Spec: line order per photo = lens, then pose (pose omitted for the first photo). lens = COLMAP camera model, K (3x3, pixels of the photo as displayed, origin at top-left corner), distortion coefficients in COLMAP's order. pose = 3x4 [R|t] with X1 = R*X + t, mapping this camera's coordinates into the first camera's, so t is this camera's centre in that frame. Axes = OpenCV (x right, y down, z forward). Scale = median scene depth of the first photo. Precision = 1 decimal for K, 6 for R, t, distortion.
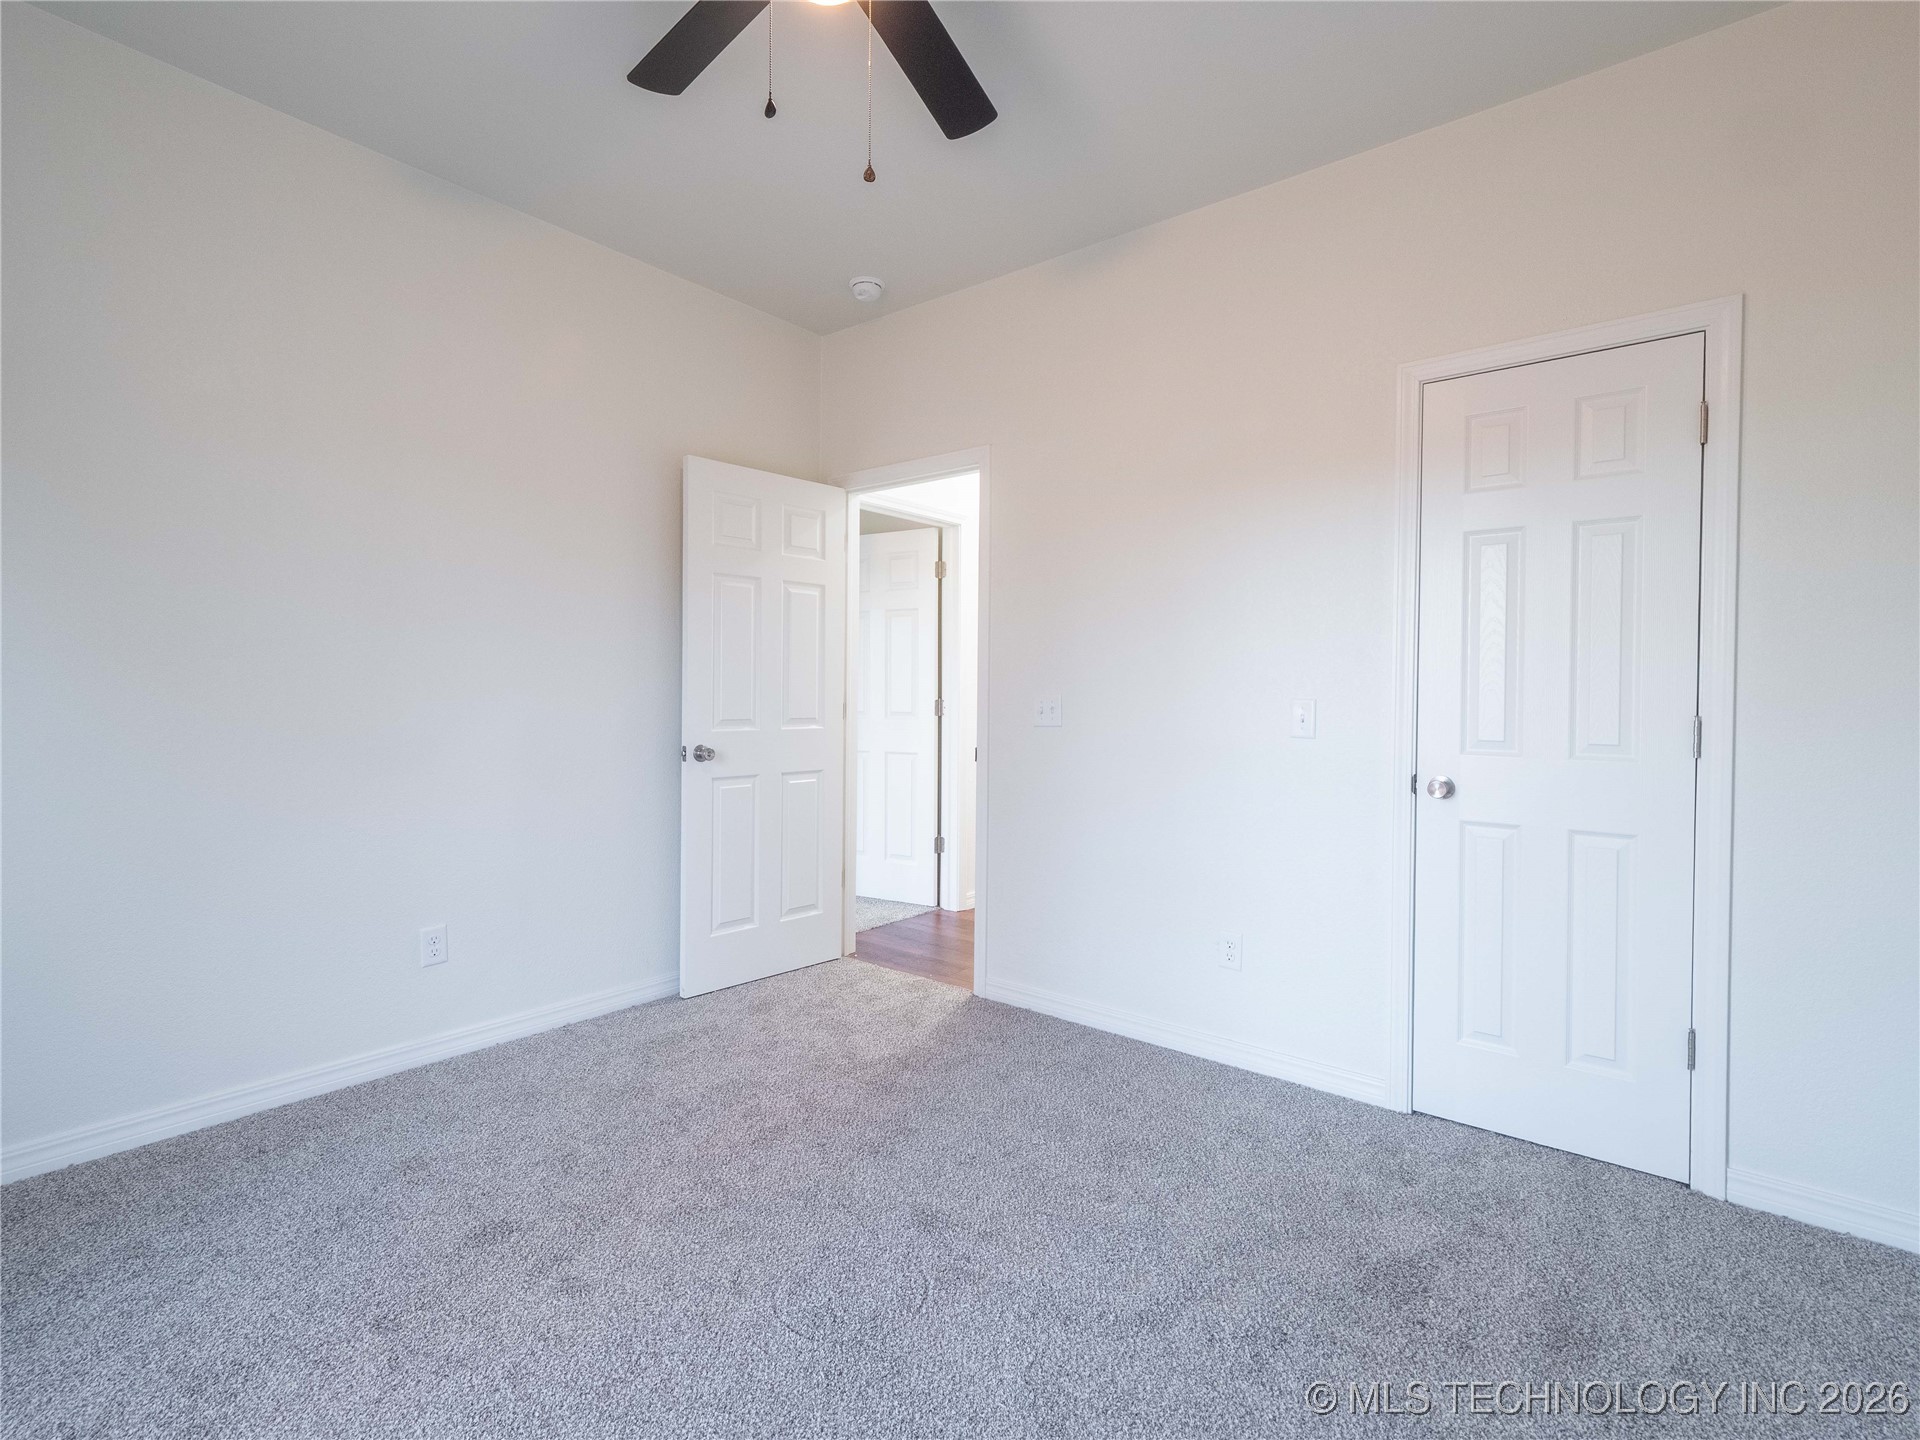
lens RADIAL K [[933.1, 0, 958.3], [0, 933.1, 702.6], [0, 0, 1]] dist [0.010379, -0.001344]
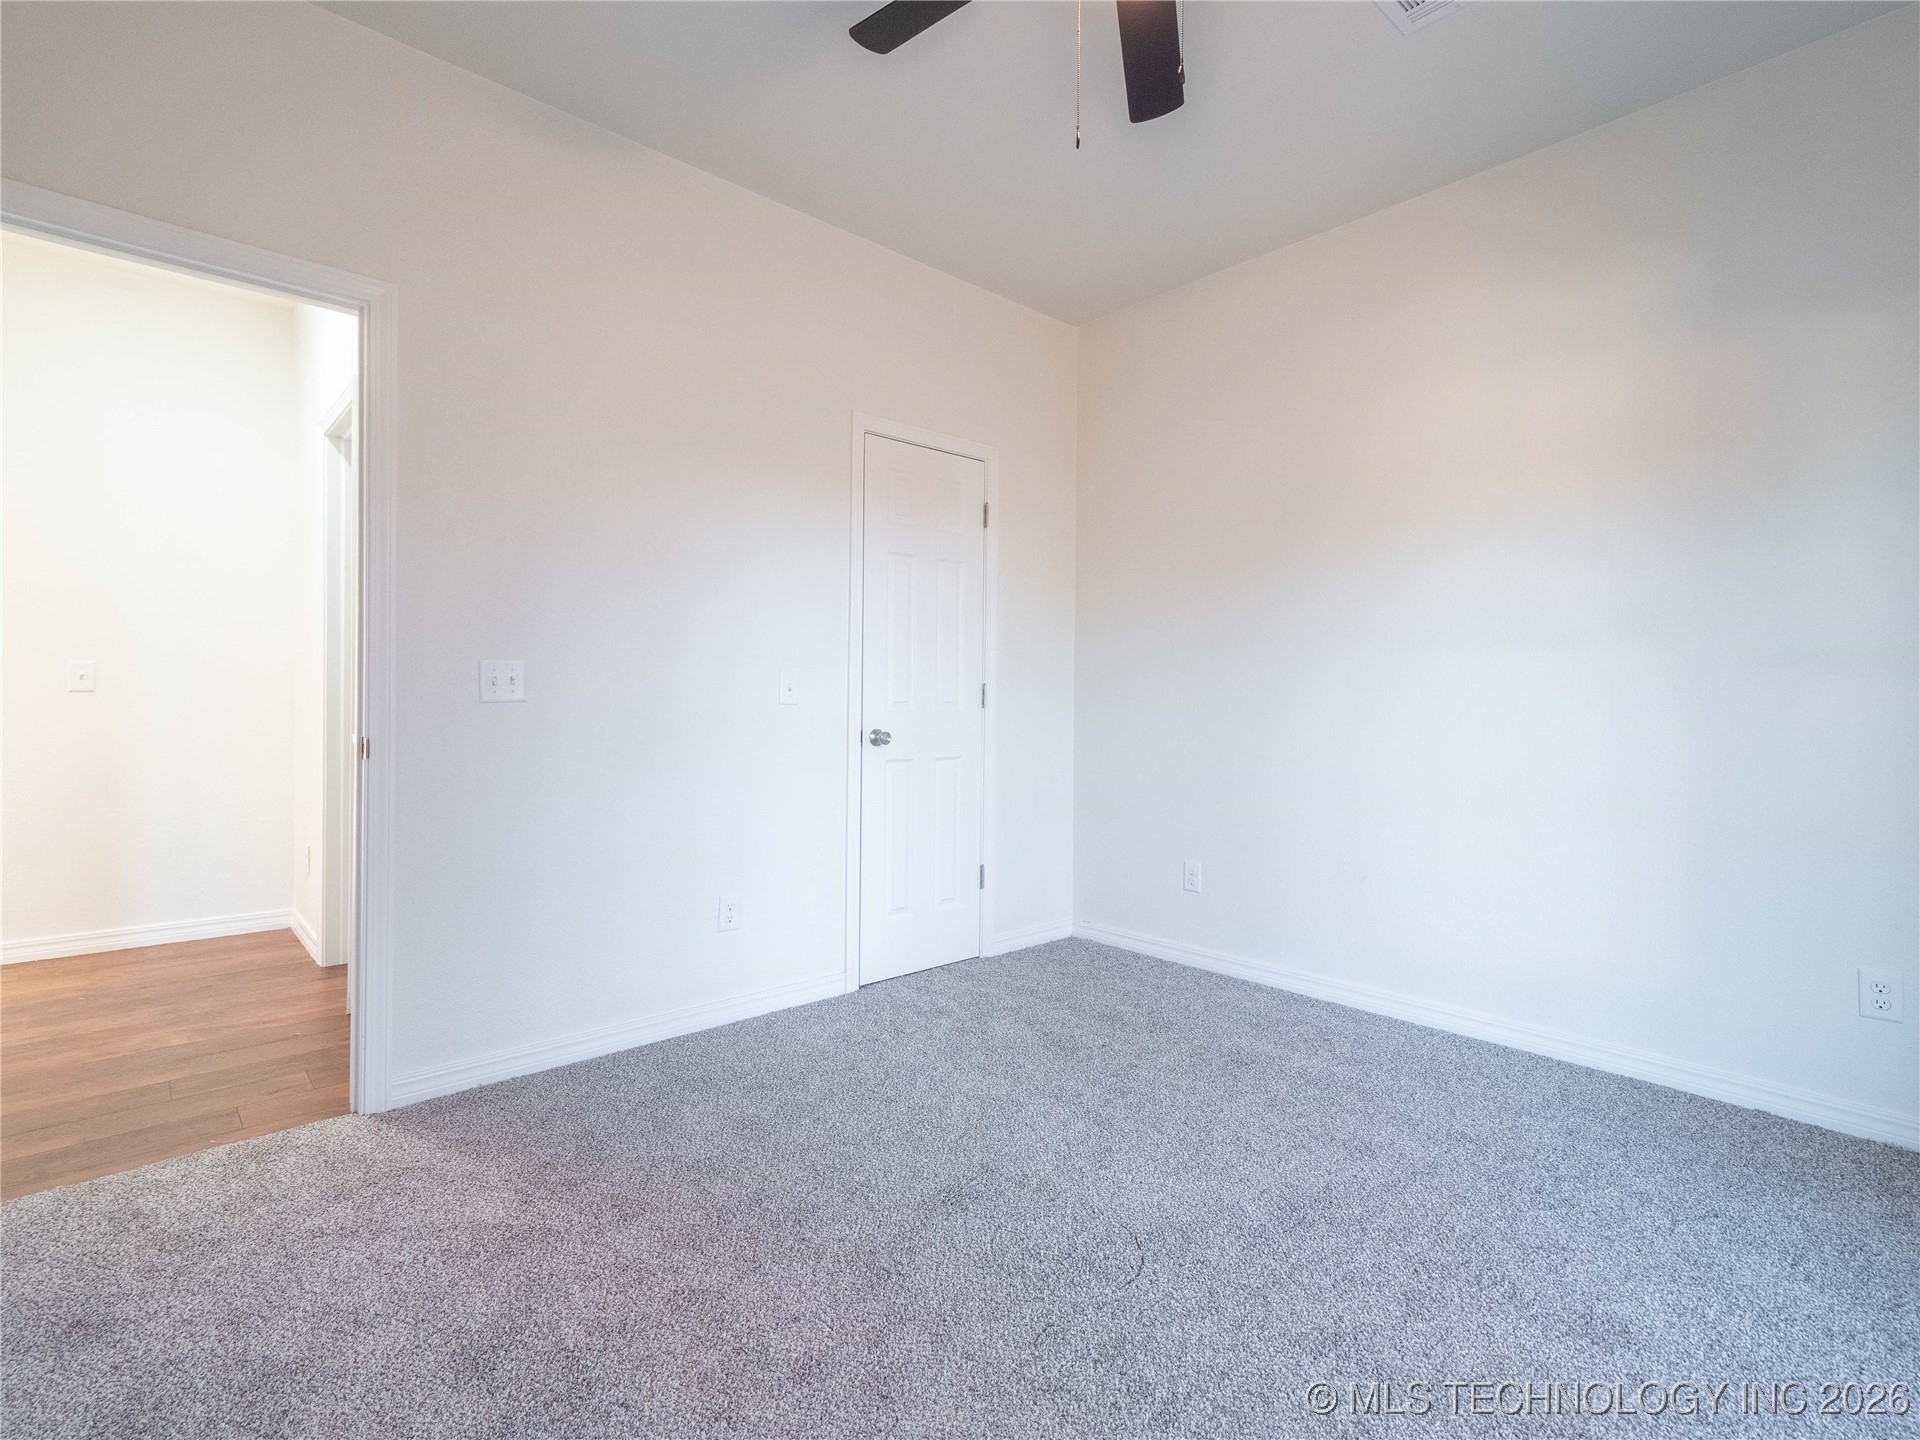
lens RADIAL K [[933.1, 0, 958.3], [0, 933.1, 702.6], [0, 0, 1]] dist [0.010379, -0.001344]
pose [[0.140075, -0.020434, 0.989930, -0.779597], [-0.003218, 0.999772, 0.021092, 0.010811], [-0.990136, -0.006140, 0.139977, 0.681200]]
